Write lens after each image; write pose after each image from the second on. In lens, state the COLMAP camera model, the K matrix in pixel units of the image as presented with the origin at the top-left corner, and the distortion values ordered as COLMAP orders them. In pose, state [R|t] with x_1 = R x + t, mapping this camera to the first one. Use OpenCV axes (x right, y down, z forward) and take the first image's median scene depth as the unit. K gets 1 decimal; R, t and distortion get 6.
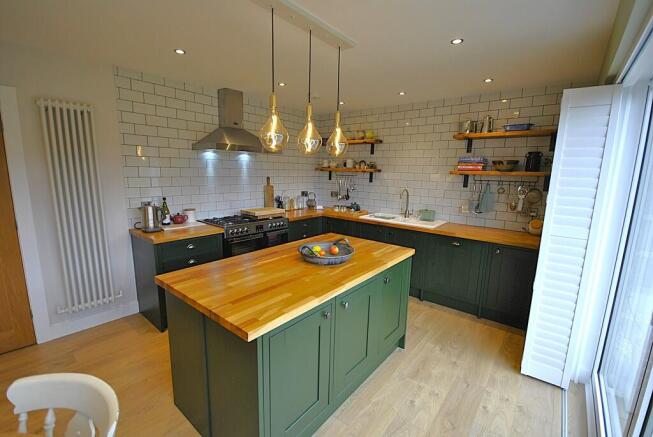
lens RADIAL K [[287.8, 0, 327.9], [0, 287.8, 218.5], [0, 0, 1]] dist [-0.002826, -0.001124]
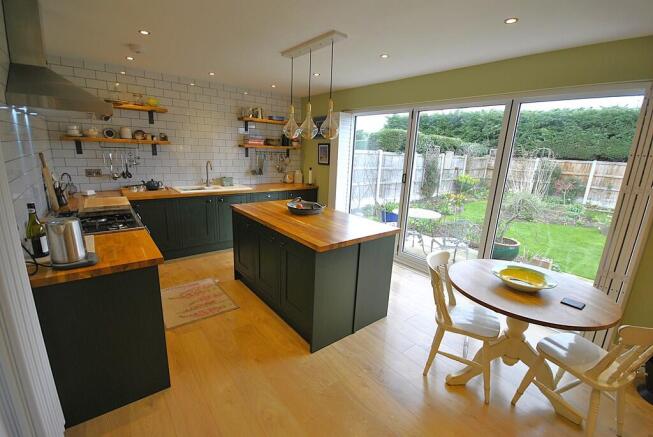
lens RADIAL K [[287.8, 0, 330.2], [0, 287.8, 220.6], [0, 0, 1]] dist [-0.002826, -0.001124]
pose [[0.196068, -0.249365, 0.948353, -0.758901], [0.124175, 0.965653, 0.228242, -0.074801], [-0.972696, 0.073011, 0.220298, 0.315251]]
